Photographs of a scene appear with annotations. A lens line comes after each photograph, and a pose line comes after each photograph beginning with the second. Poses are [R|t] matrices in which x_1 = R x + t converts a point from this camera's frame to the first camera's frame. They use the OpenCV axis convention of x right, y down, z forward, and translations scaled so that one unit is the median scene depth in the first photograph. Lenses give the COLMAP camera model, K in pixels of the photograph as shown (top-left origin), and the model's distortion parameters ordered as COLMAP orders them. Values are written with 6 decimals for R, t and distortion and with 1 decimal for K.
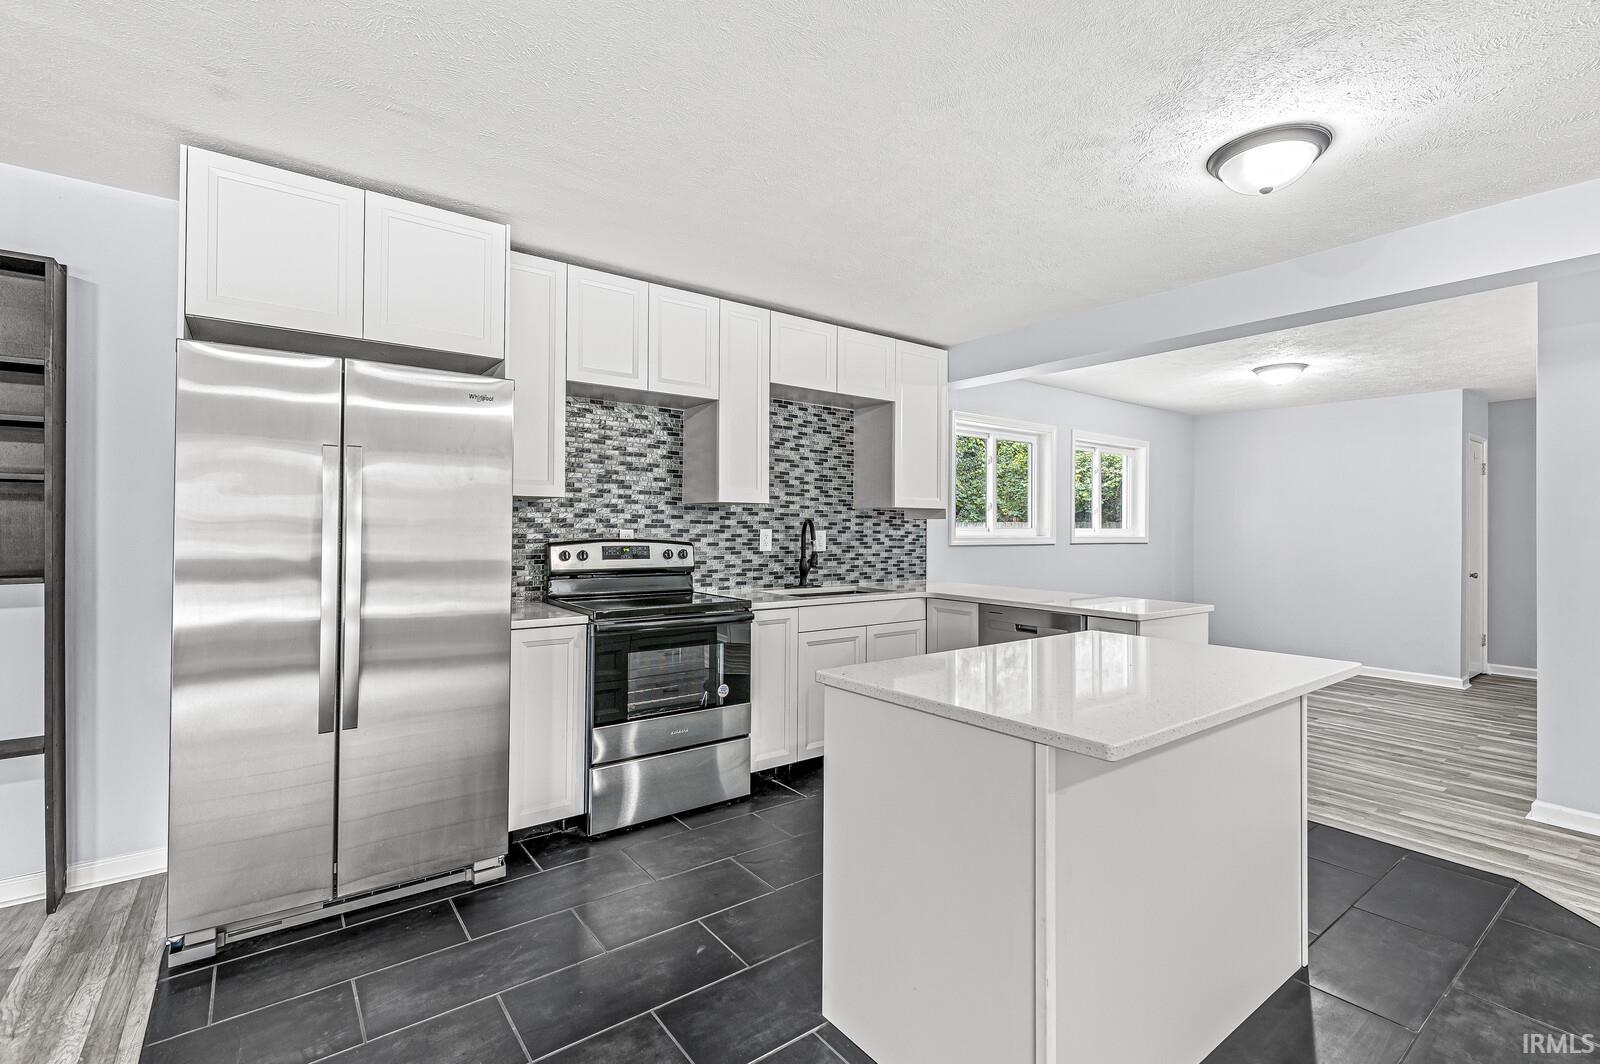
lens RADIAL K [[710.3, 0, 798.0], [0, 710.3, 523.5], [0, 0, 1]] dist [0.000316, -0.000115]
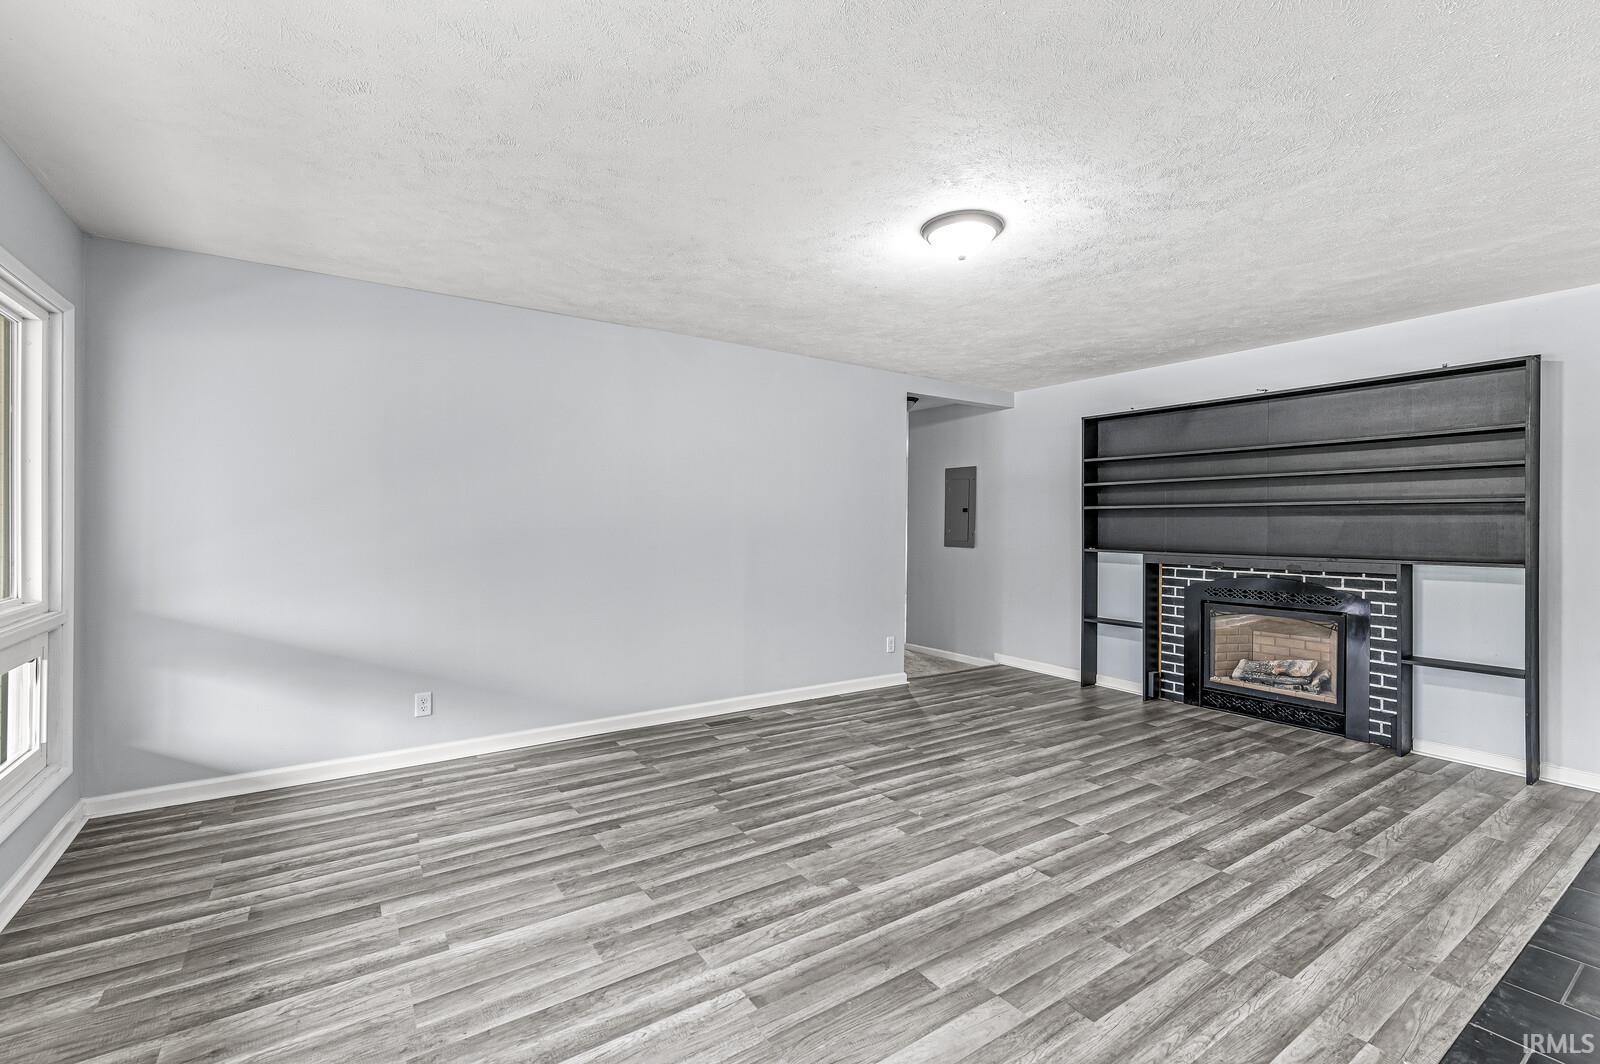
lens RADIAL K [[696.1, 0, 799.1], [0, 696.1, 526.7], [0, 0, 1]] dist [0.000256, -0.000175]
pose [[-0.050912, -0.003019, -0.998699, 0.291403], [-0.004573, 0.999986, -0.002790, 0.003134], [0.998693, 0.004425, -0.050926, -0.274101]]
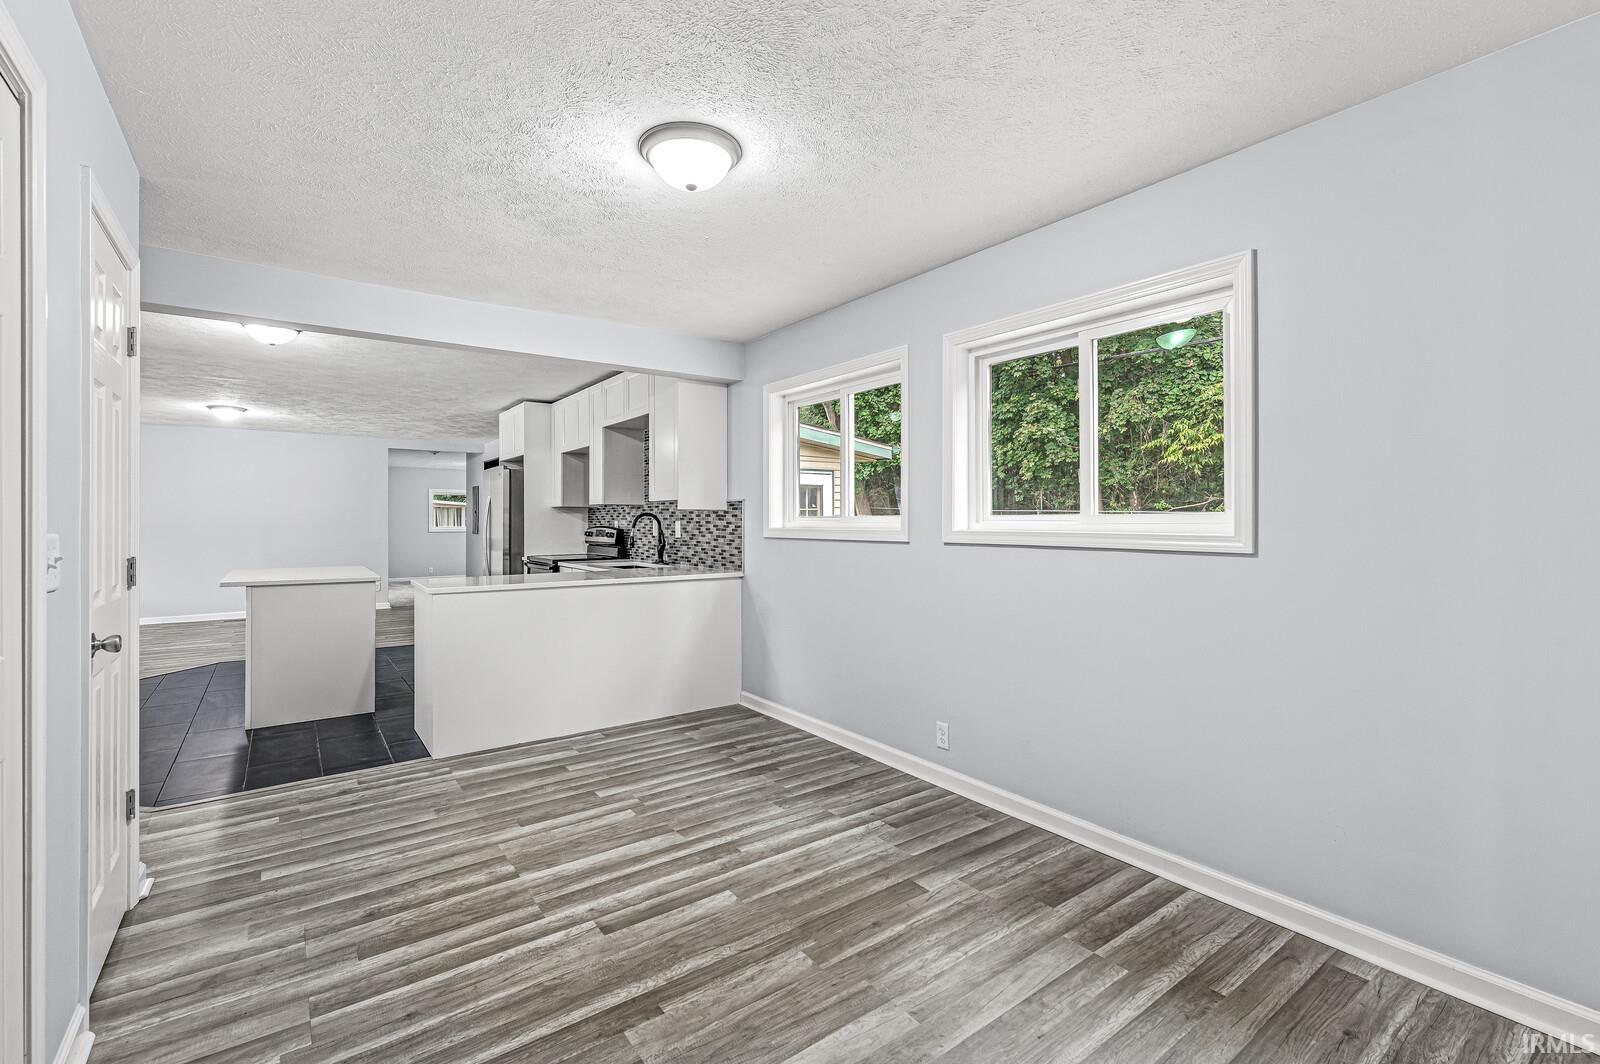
lens RADIAL K [[702.9, 0, 797.2], [0, 702.9, 508.6], [0, 0, 1]] dist [0.001765, -0.000052]
pose [[-0.007830, -0.024999, -0.999657, 1.381867], [0.006915, 0.999662, -0.025054, 0.021858], [0.999945, -0.007108, -0.007654, 1.315640]]
